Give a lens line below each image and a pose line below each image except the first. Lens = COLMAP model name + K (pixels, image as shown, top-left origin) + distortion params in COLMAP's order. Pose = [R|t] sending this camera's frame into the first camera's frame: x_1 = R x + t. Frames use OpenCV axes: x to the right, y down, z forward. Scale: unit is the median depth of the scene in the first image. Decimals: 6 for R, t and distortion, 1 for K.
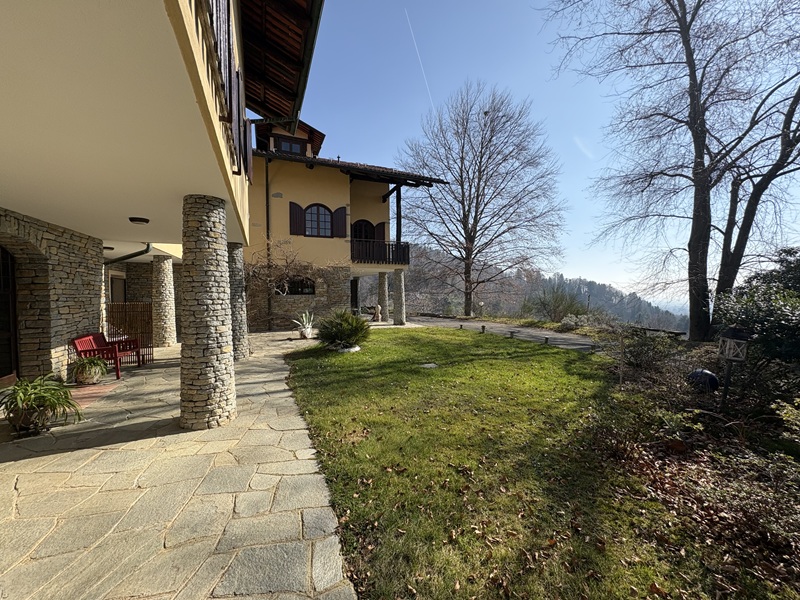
lens RADIAL K [[319.6, 0, 400.0], [0, 319.6, 300.0], [0, 0, 1]] dist [-0.000500, -0.000009]
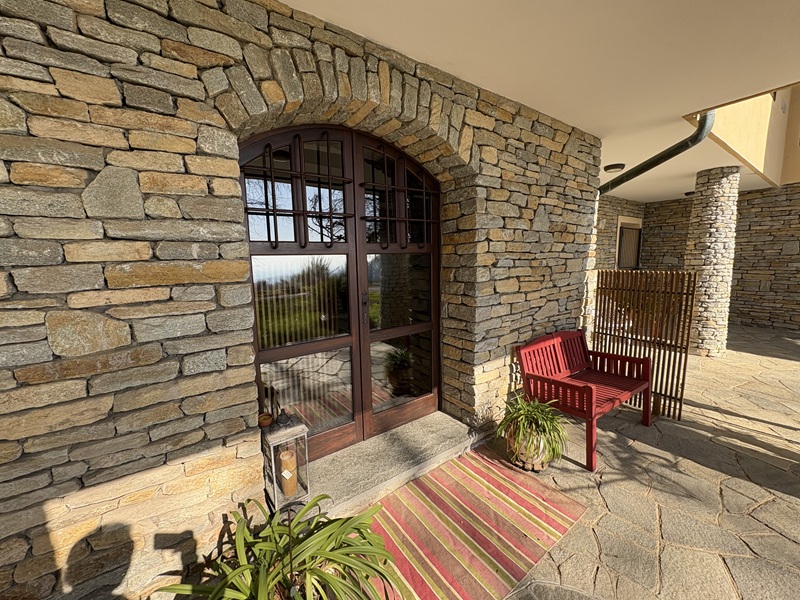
lens RADIAL K [[319.6, 0, 400.0], [0, 319.6, 300.0], [0, 0, 1]] dist [-0.000500, -0.000009]
pose [[0.214855, 0.130818, -0.967845, -0.623769], [-0.004548, 0.991112, 0.132953, -0.010273], [0.976635, -0.024164, 0.213540, 0.746297]]
